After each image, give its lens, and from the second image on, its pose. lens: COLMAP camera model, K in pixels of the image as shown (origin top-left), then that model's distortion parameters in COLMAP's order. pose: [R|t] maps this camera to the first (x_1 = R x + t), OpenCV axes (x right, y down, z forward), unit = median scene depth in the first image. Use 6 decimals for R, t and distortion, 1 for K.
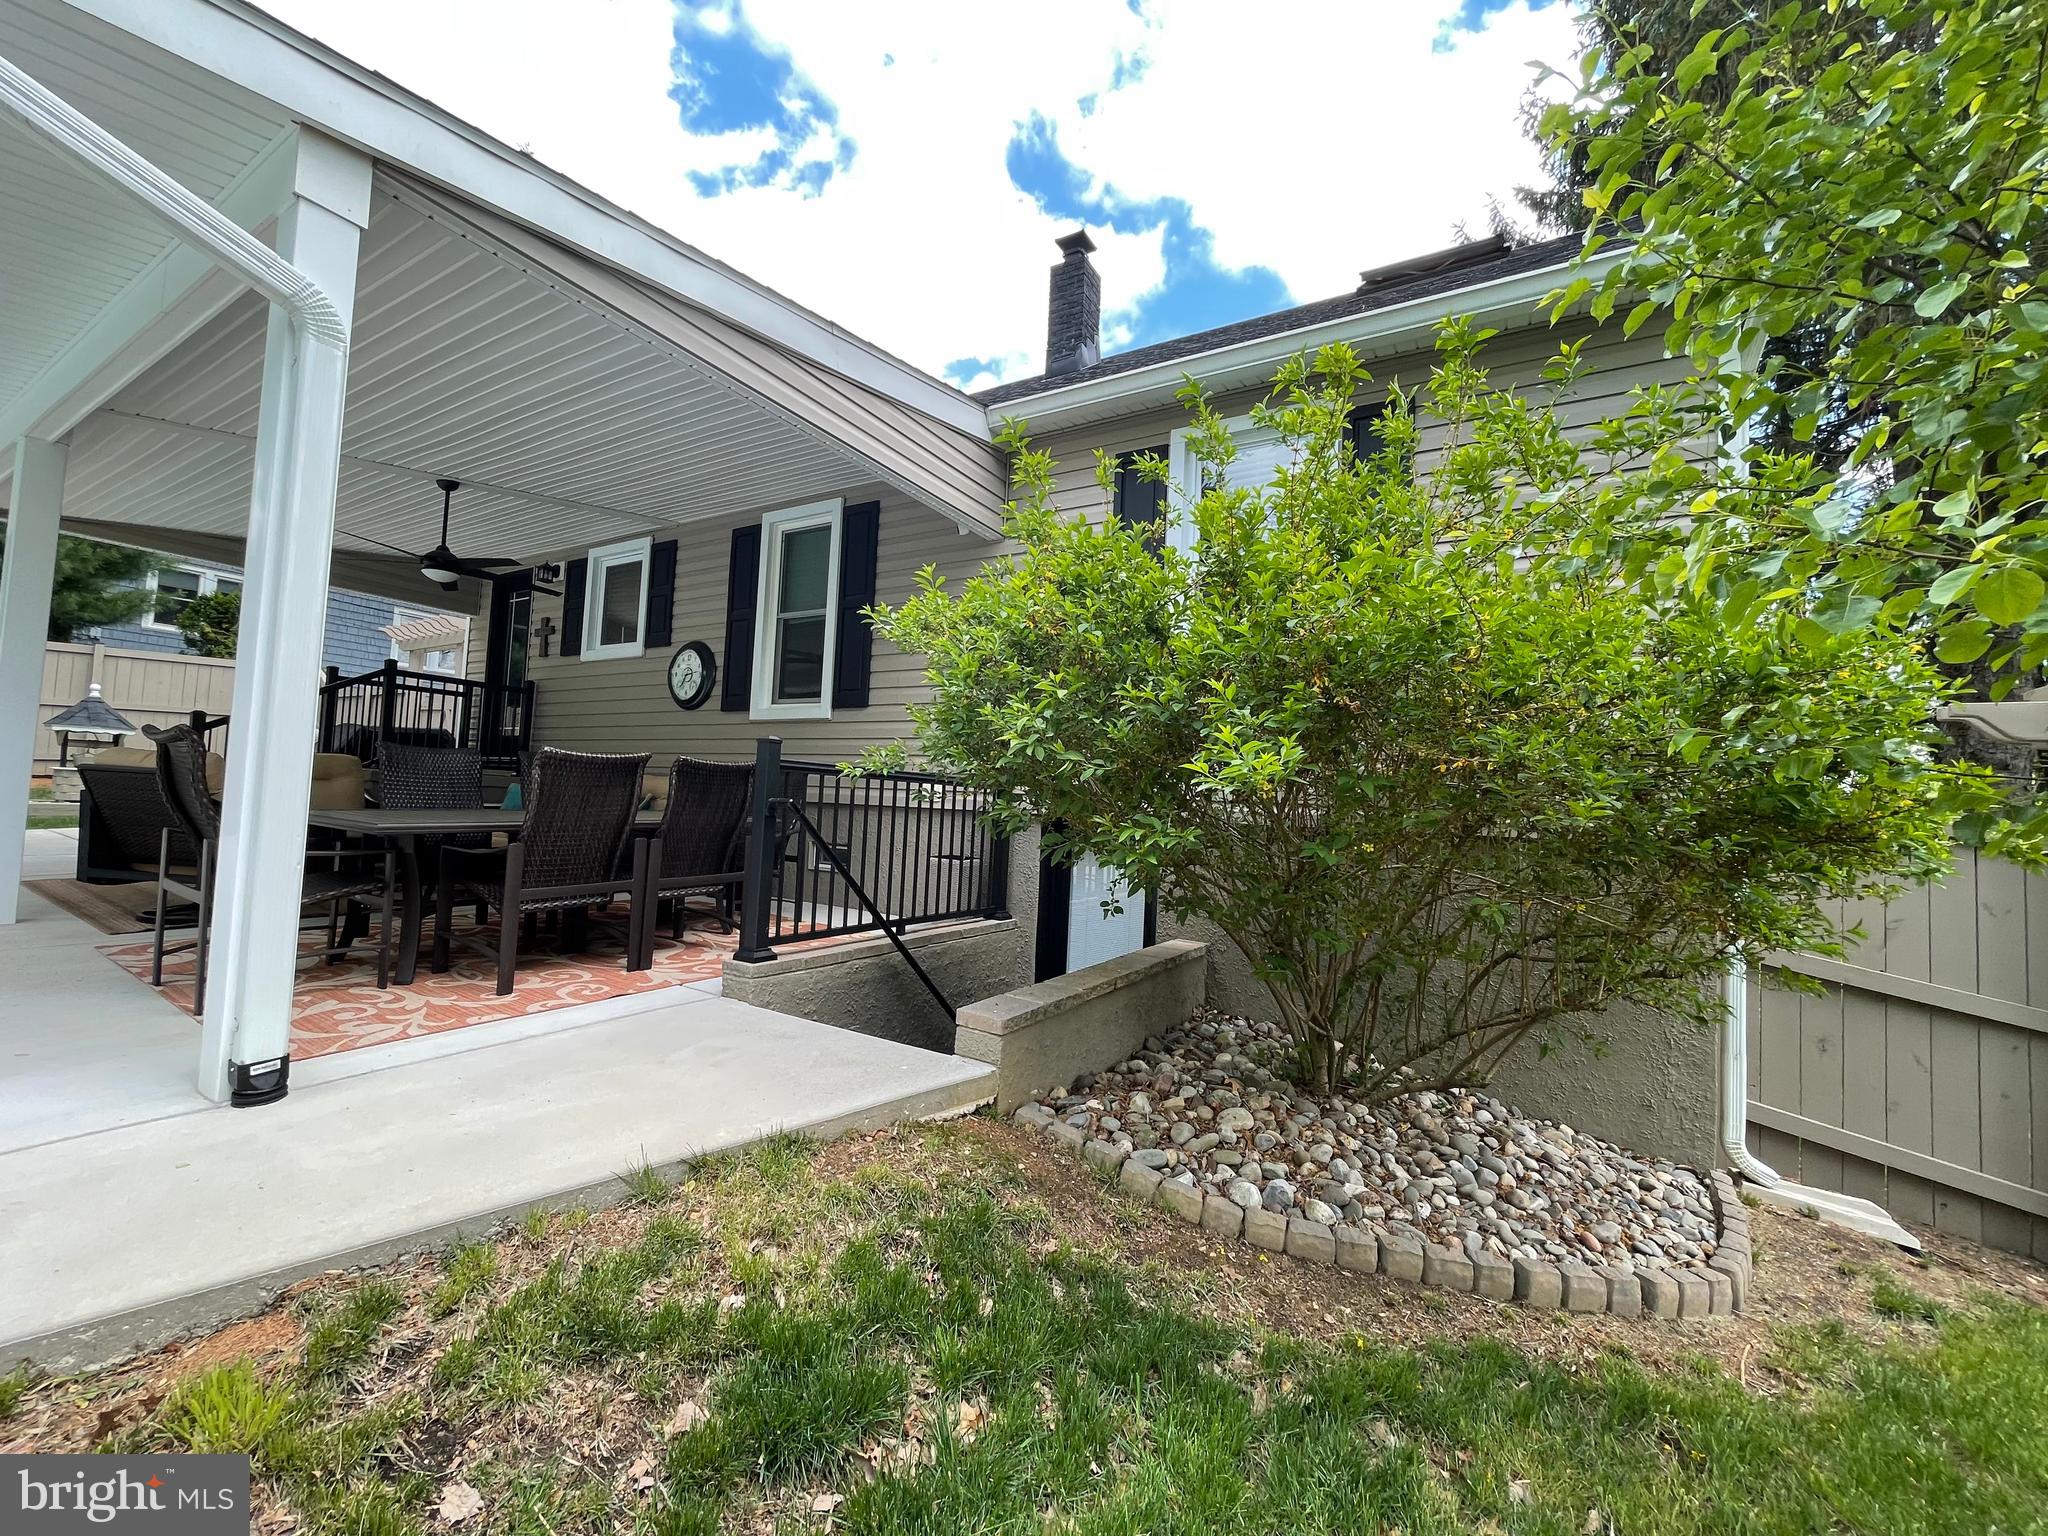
lens RADIAL K [[822.2, 0, 1019.9], [0, 822.2, 767.8], [0, 0, 1]] dist [-0.005778, 0.000057]
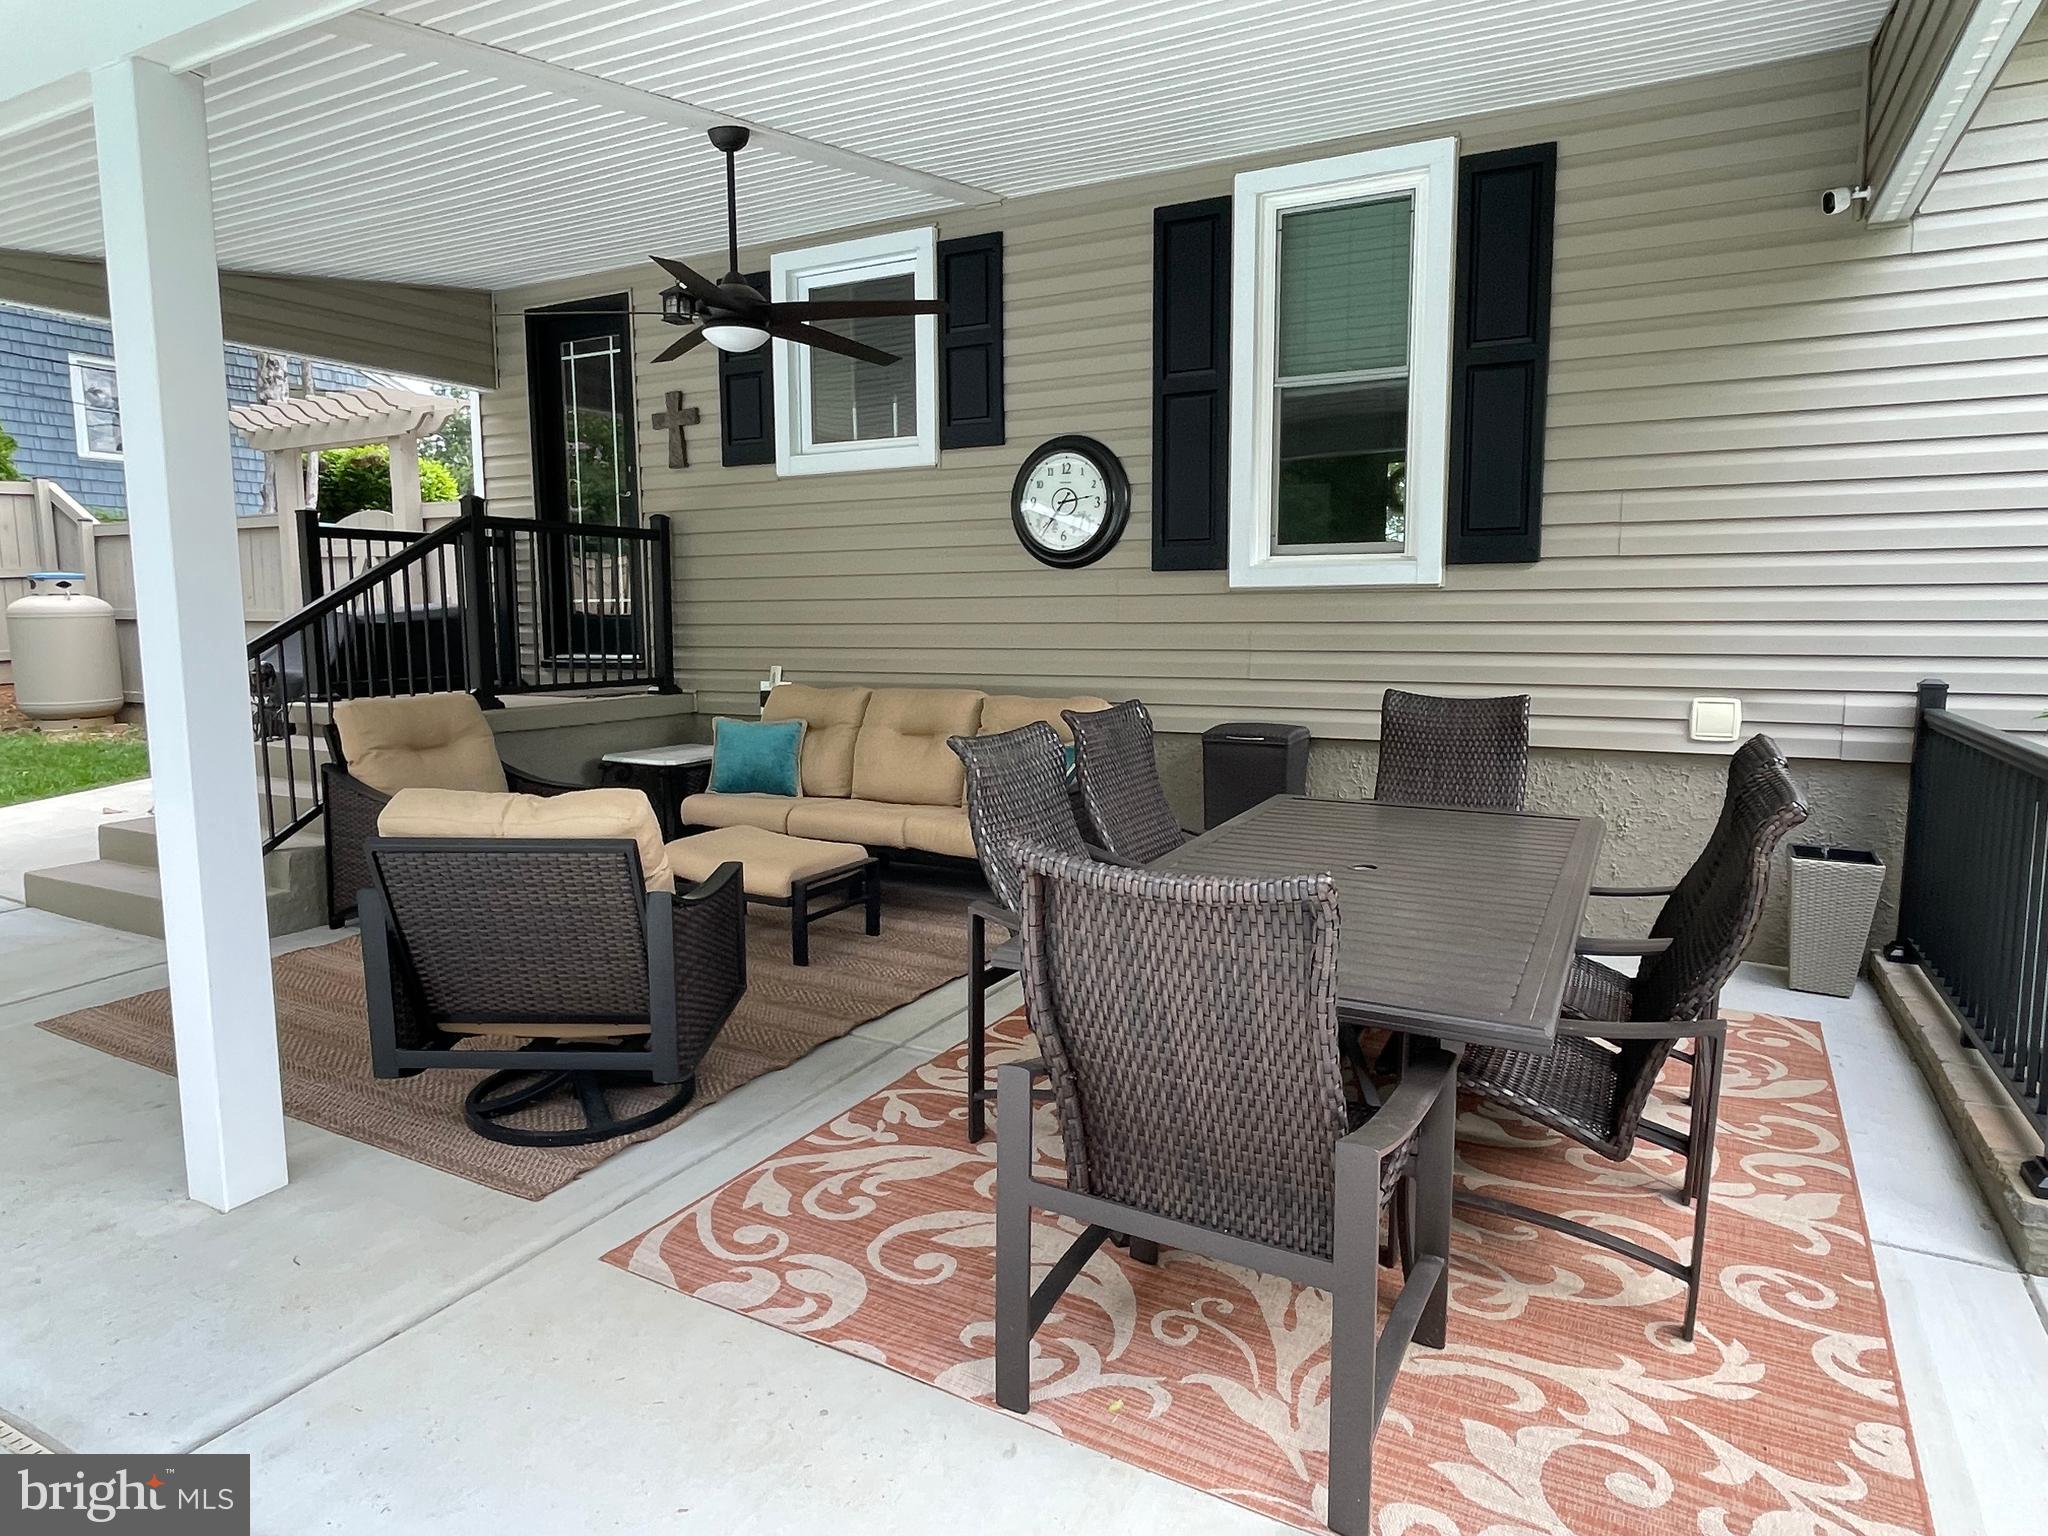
lens RADIAL K [[1241.9, 0, 1024.0], [0, 1241.9, 768.0], [0, 0, 1]] dist [-0.001274, 0.000300]
pose [[0.996680, -0.060885, 0.054050, -0.950430], [0.050667, 0.983514, 0.173587, -0.165668], [-0.063728, -0.170272, 0.983334, 0.356947]]
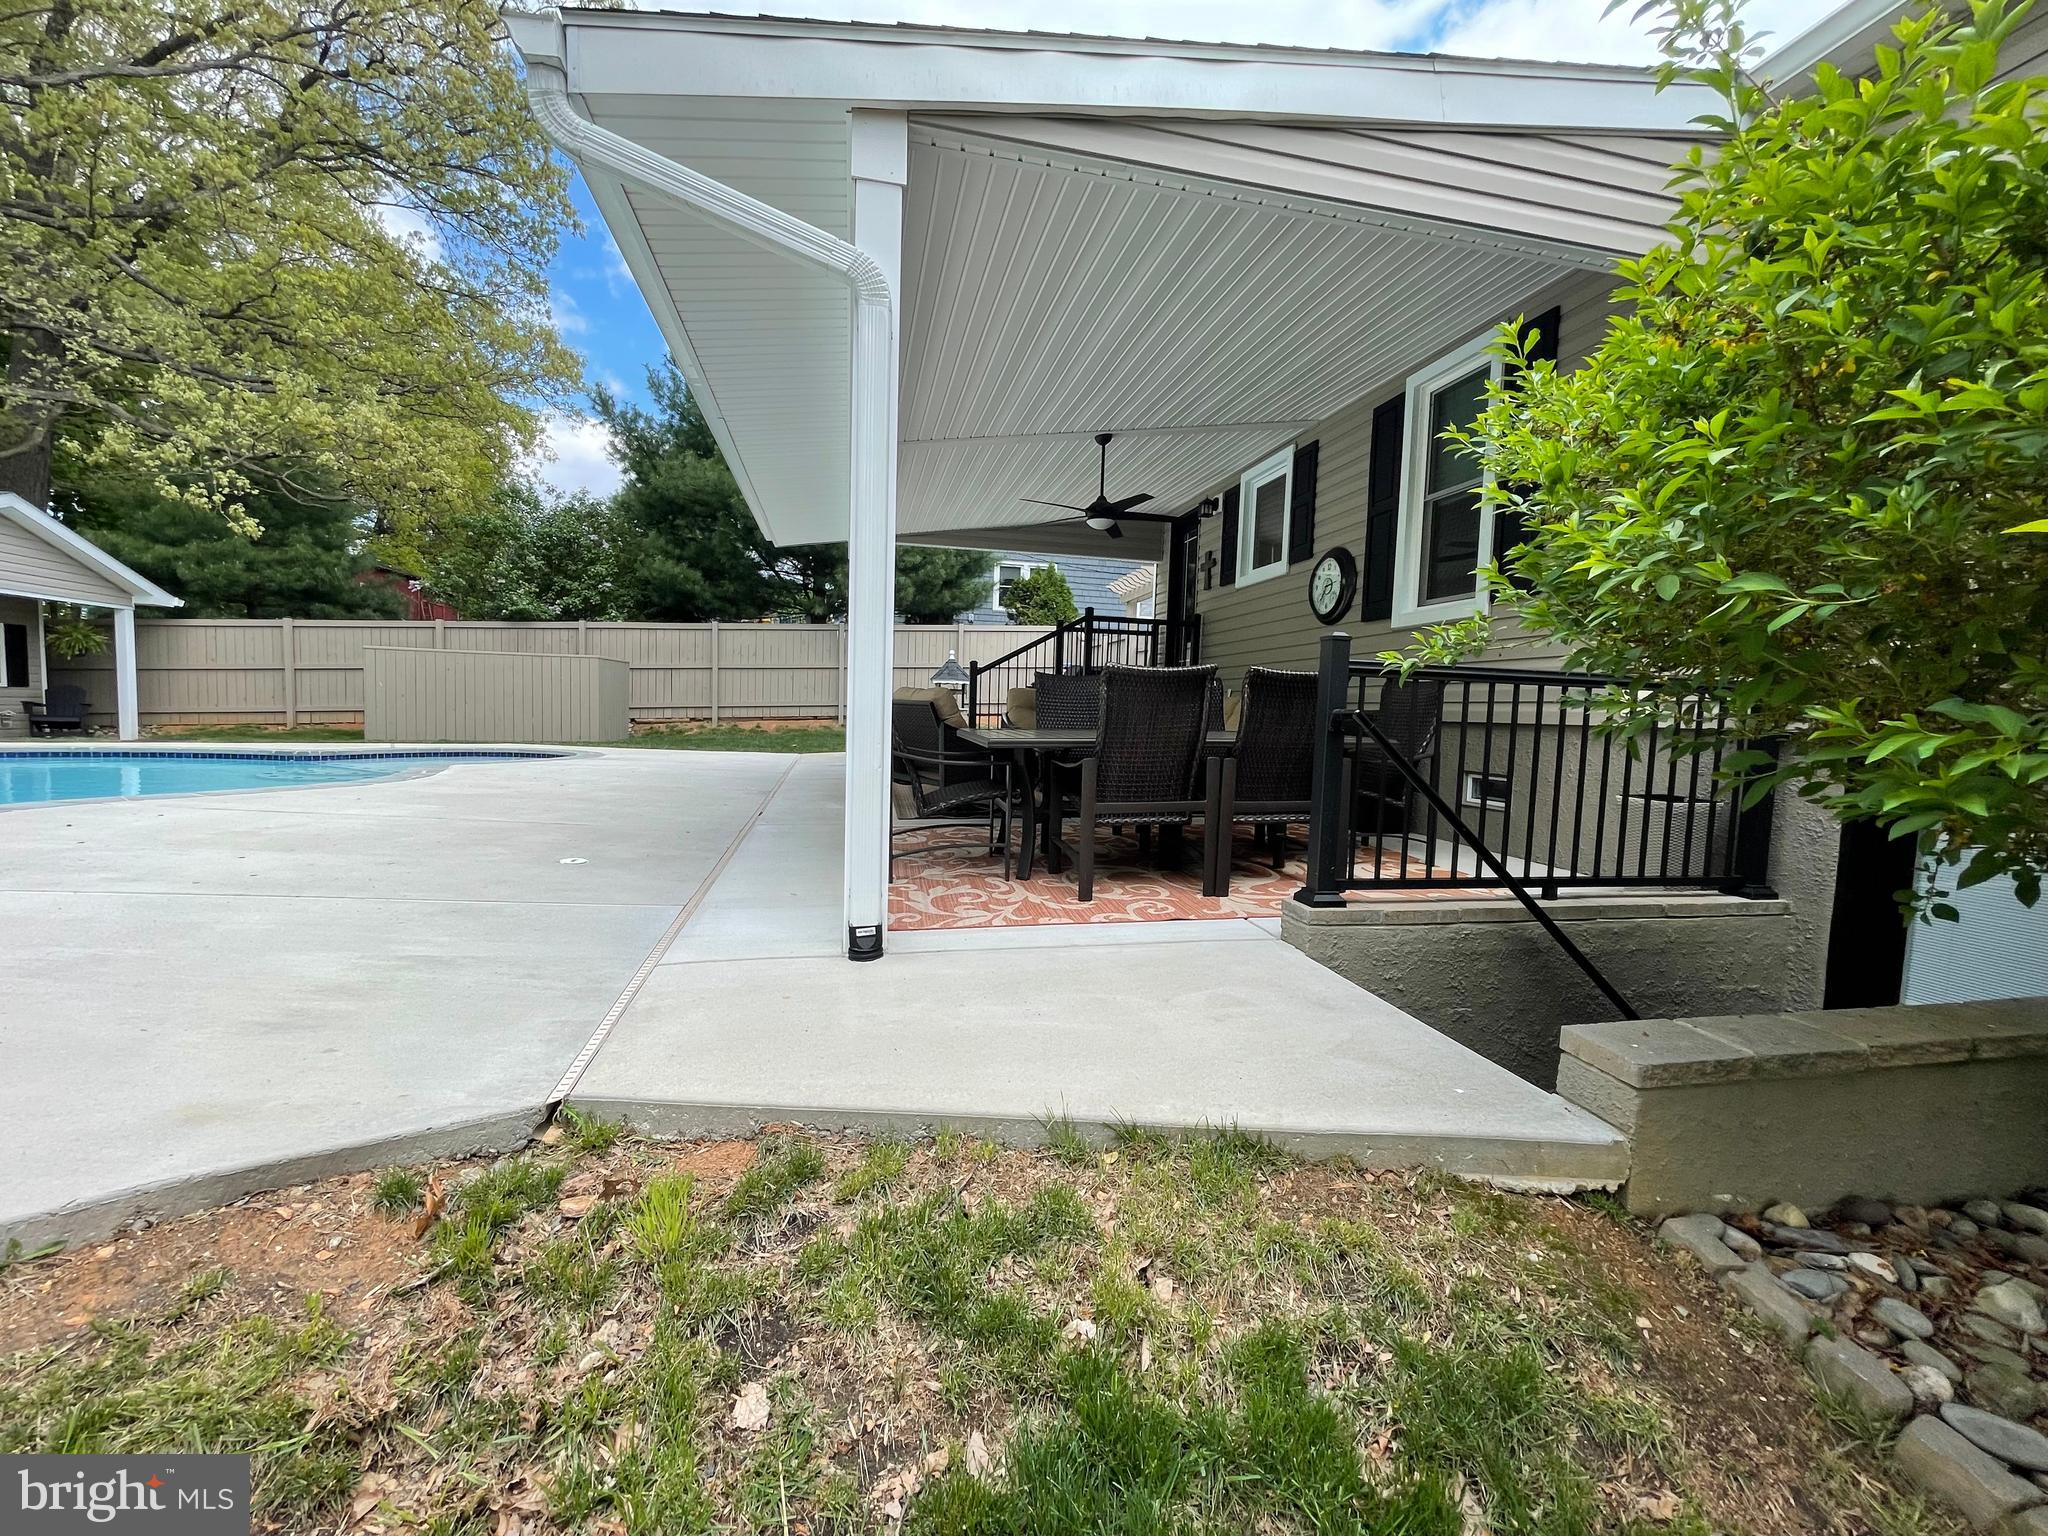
lens RADIAL K [[822.2, 0, 1019.9], [0, 822.2, 767.8], [0, 0, 1]] dist [-0.005778, 0.000057]
pose [[0.678453, 0.026425, -0.734169, 0.081145], [0.034801, 0.997075, 0.068048, 0.028559], [0.733819, -0.071717, 0.675549, 0.221451]]
